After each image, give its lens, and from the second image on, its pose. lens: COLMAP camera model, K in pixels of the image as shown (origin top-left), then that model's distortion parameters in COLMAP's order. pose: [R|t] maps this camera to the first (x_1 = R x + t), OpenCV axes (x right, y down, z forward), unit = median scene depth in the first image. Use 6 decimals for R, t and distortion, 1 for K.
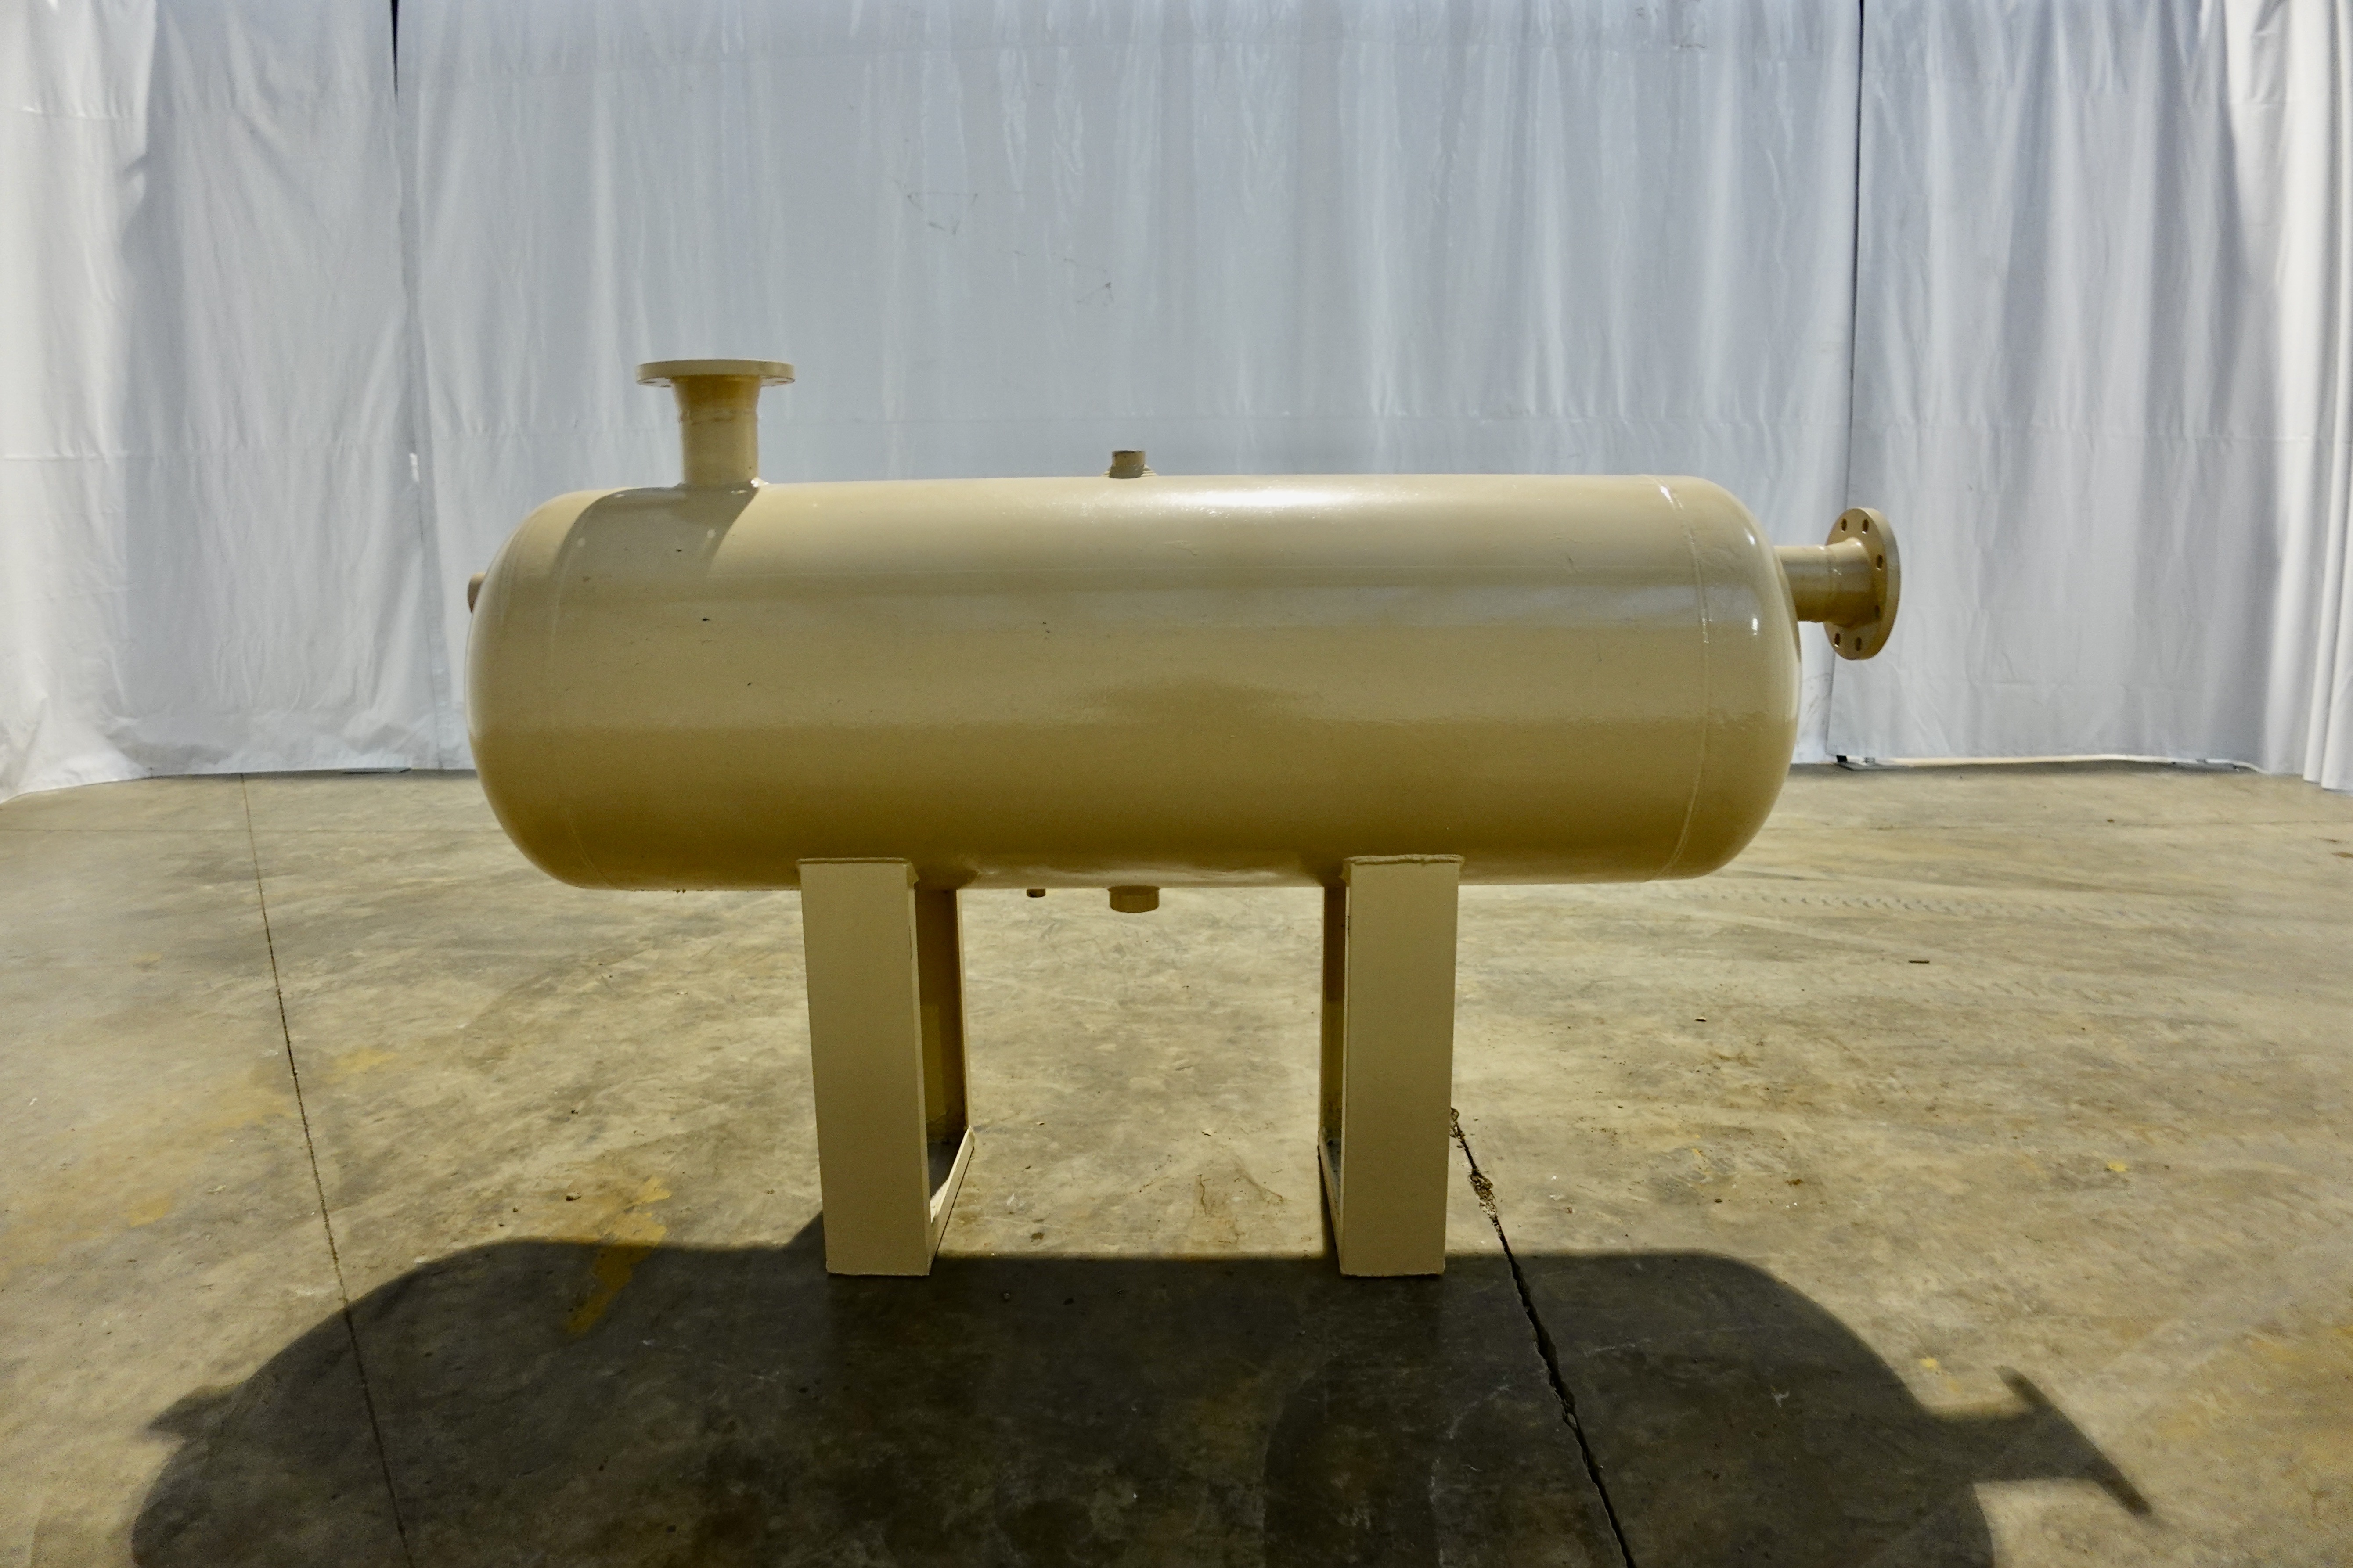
lens RADIAL K [[1435.5, 0, 1188.4], [0, 1435.5, 797.5], [0, 0, 1]] dist [-0.116839, 0.003272]
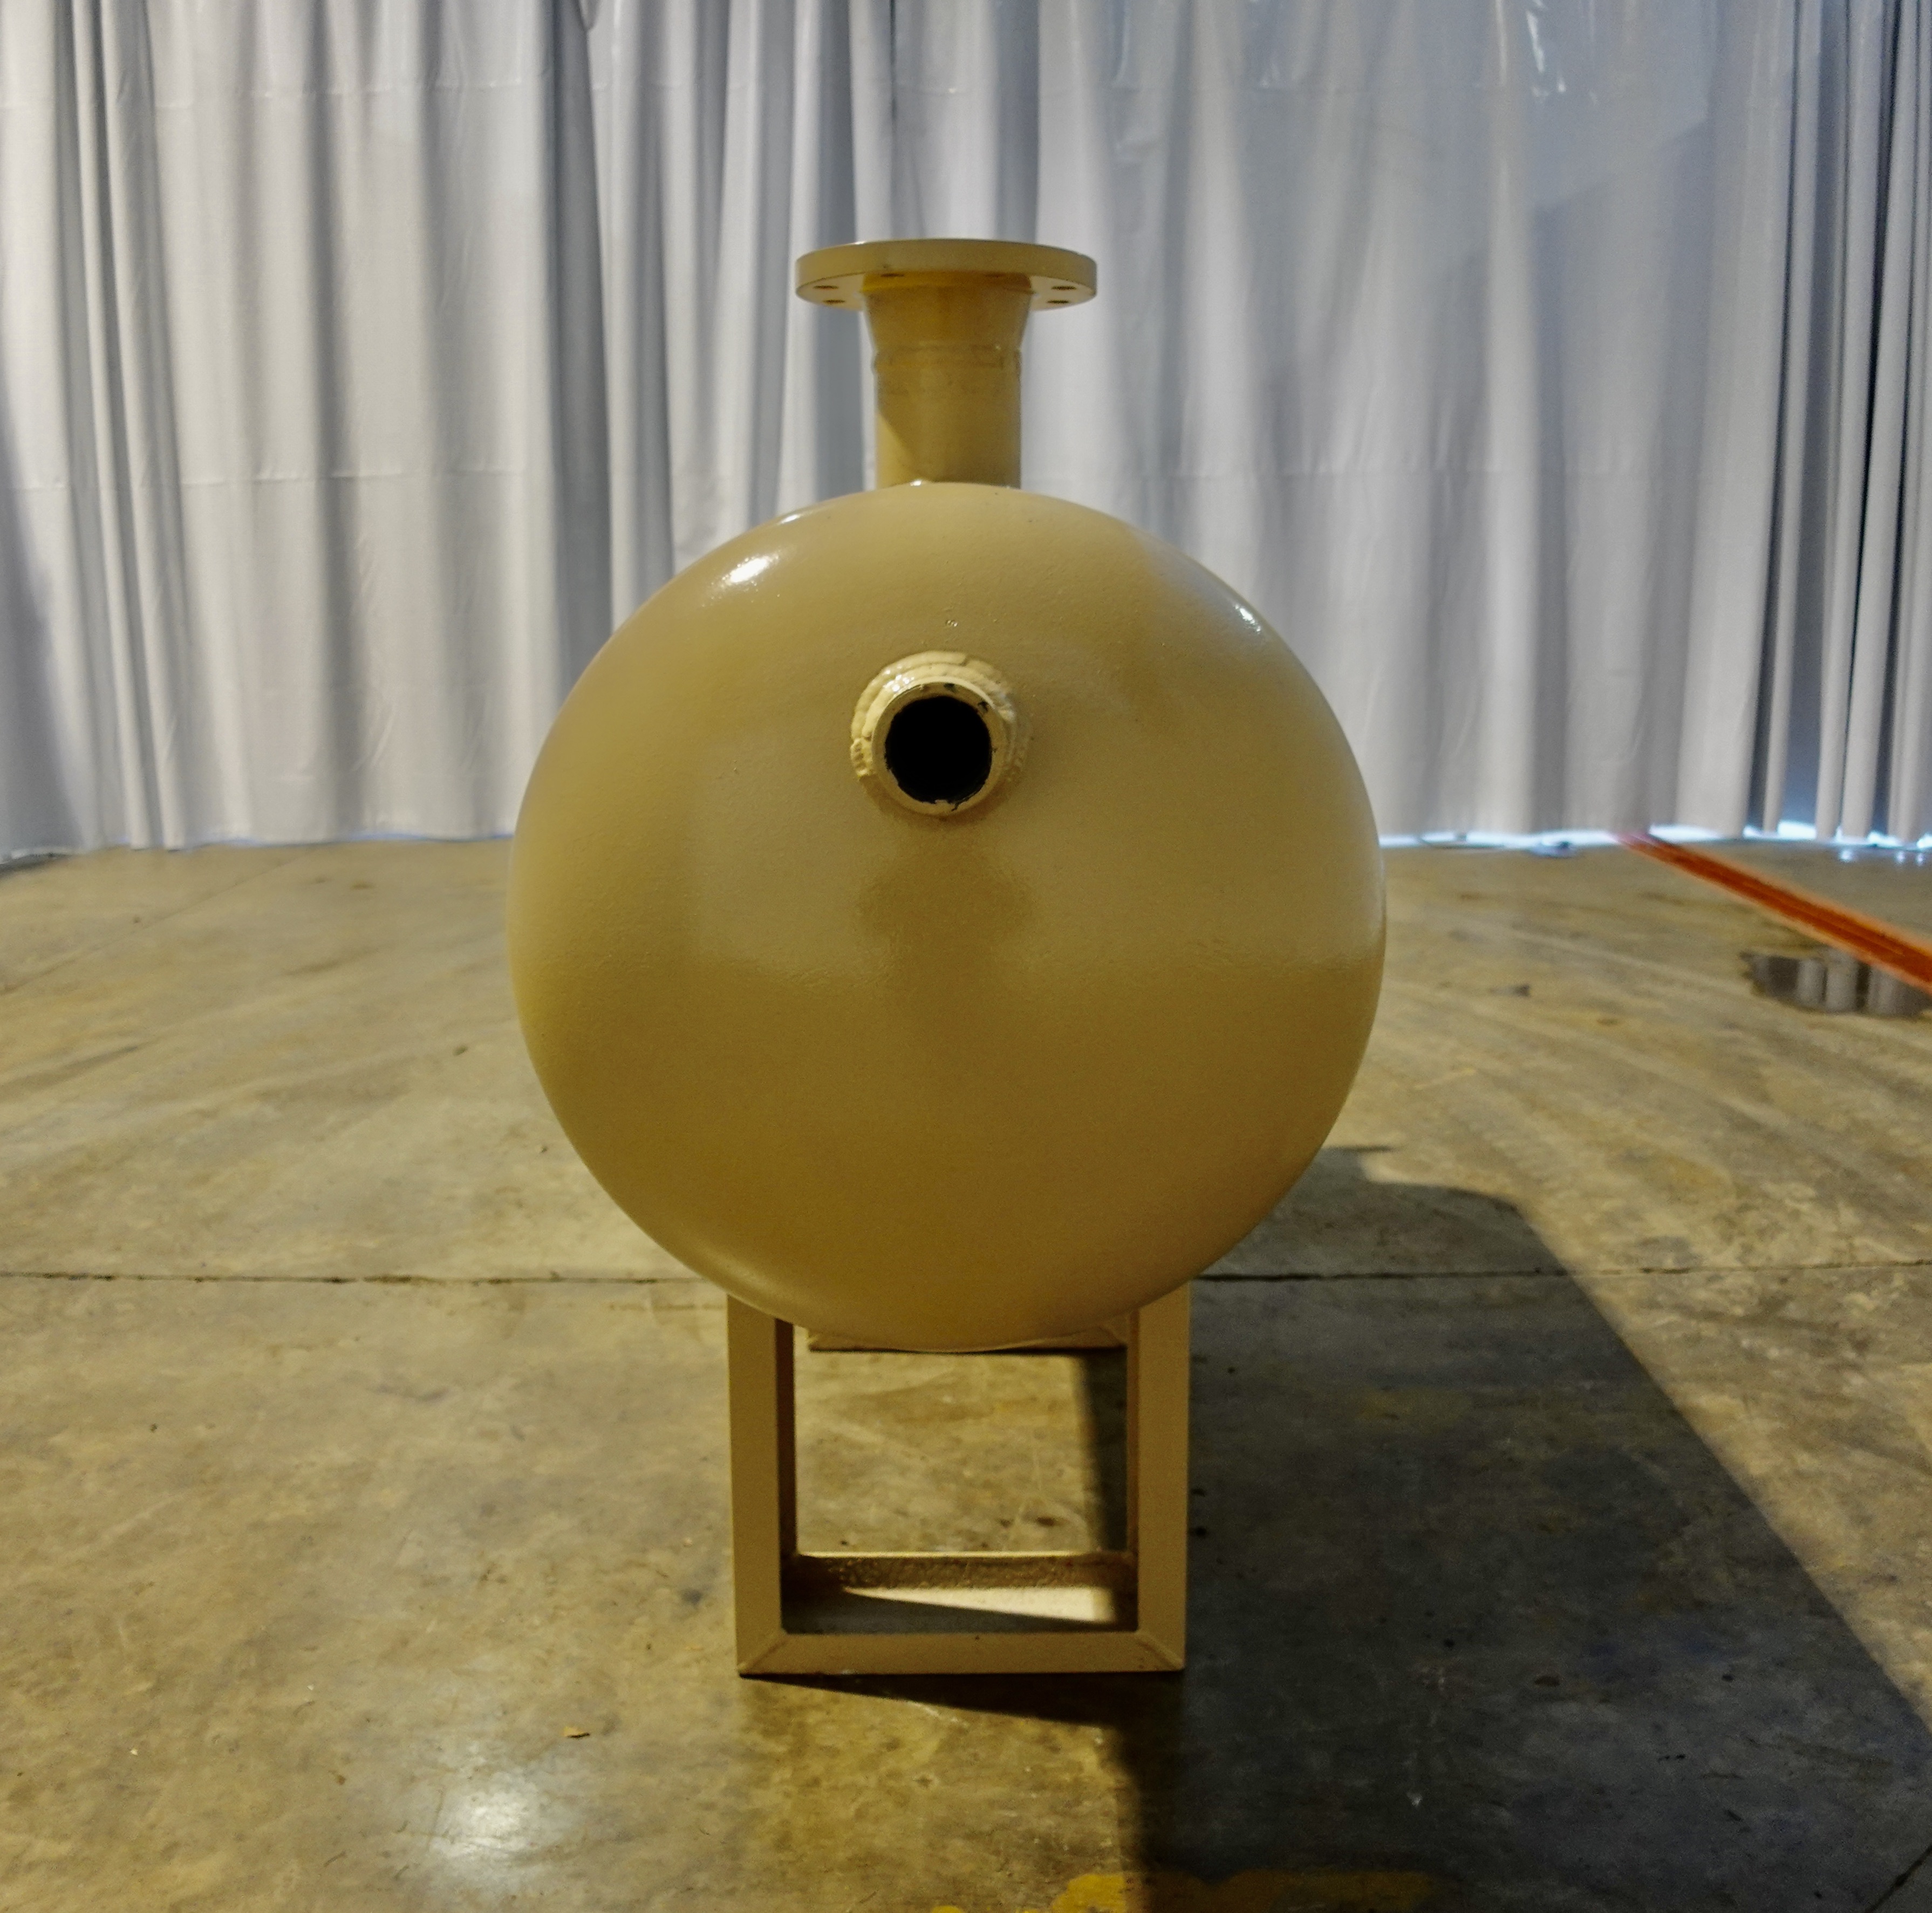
lens RADIAL K [[1732.9, 0, 988.3], [0, 1732.9, 1010.9], [0, 0, 1]] dist [-0.090115, -0.092345]
pose [[-0.011295, -0.248205, 0.968642, -0.927376], [0.204527, 0.947650, 0.245211, -0.181000], [-0.978796, 0.200884, 0.040061, 0.939149]]
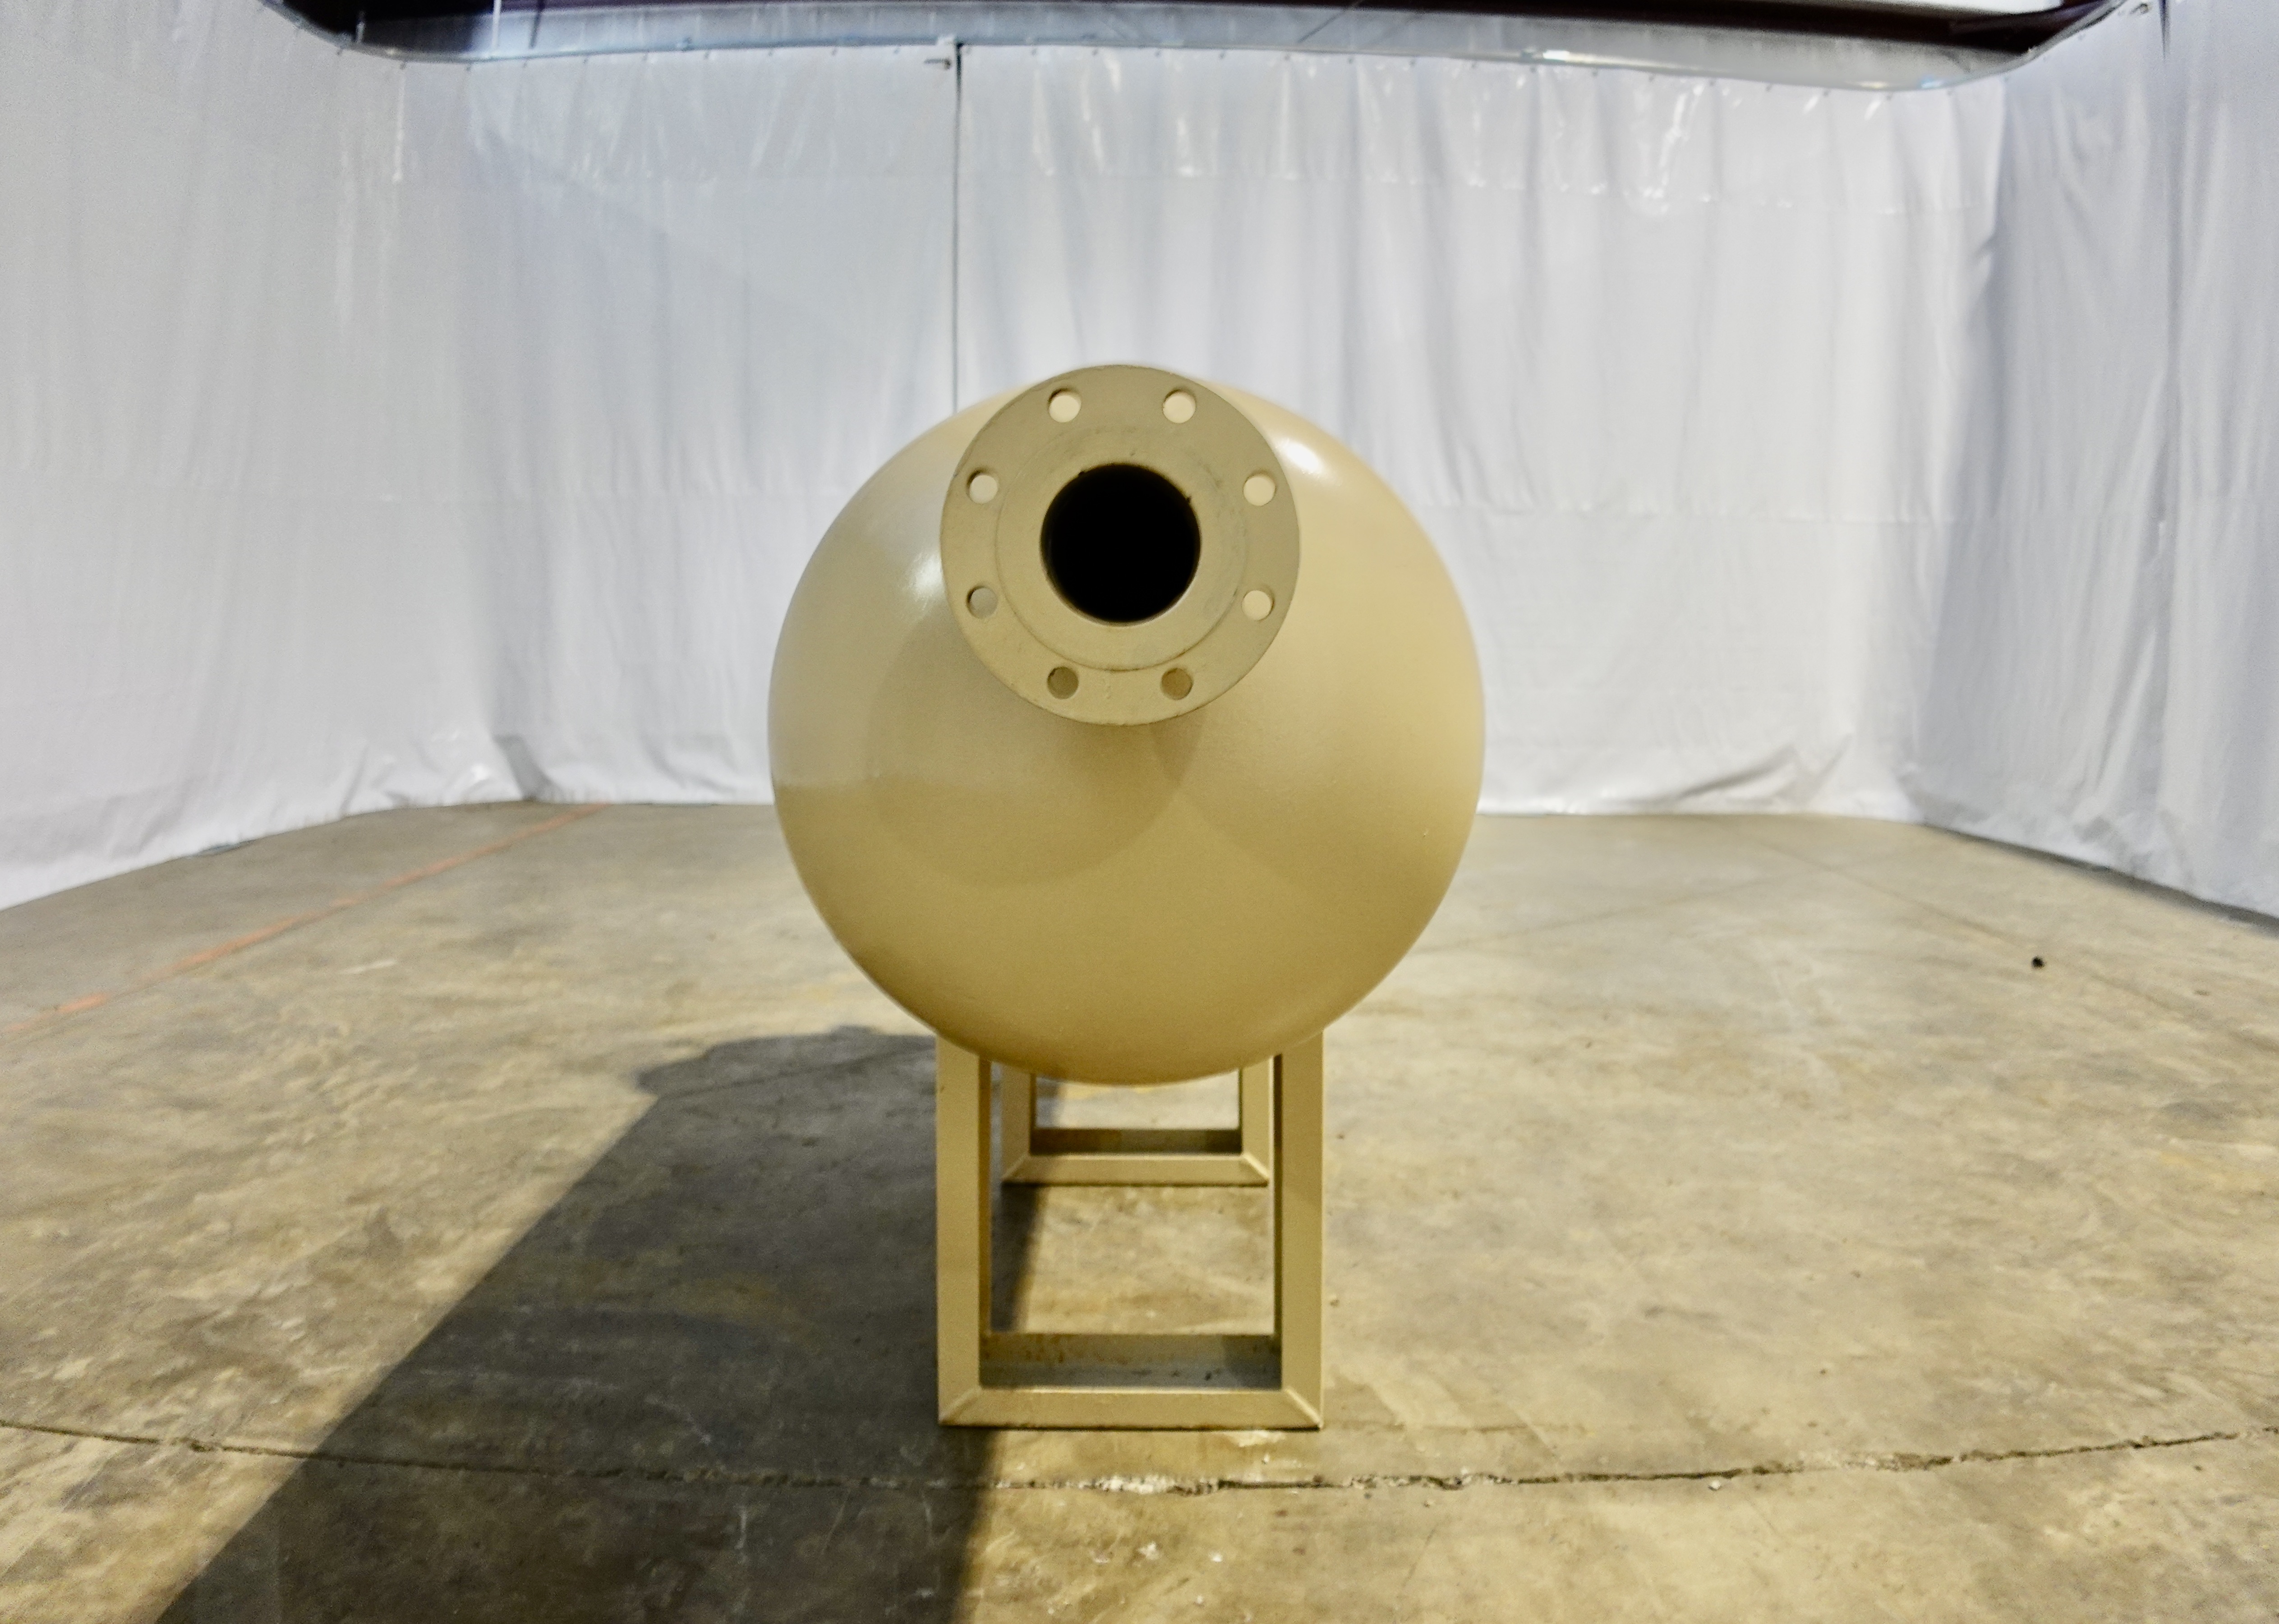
lens RADIAL K [[1447.7, 0, 1168.5], [0, 1447.7, 863.9], [0, 0, 1]] dist [-0.123146, 0.007341]
pose [[0.015662, 0.177149, -0.984059, 0.871072], [-0.207887, 0.963250, 0.170095, -0.129945], [0.978027, 0.201909, 0.051914, 0.960806]]
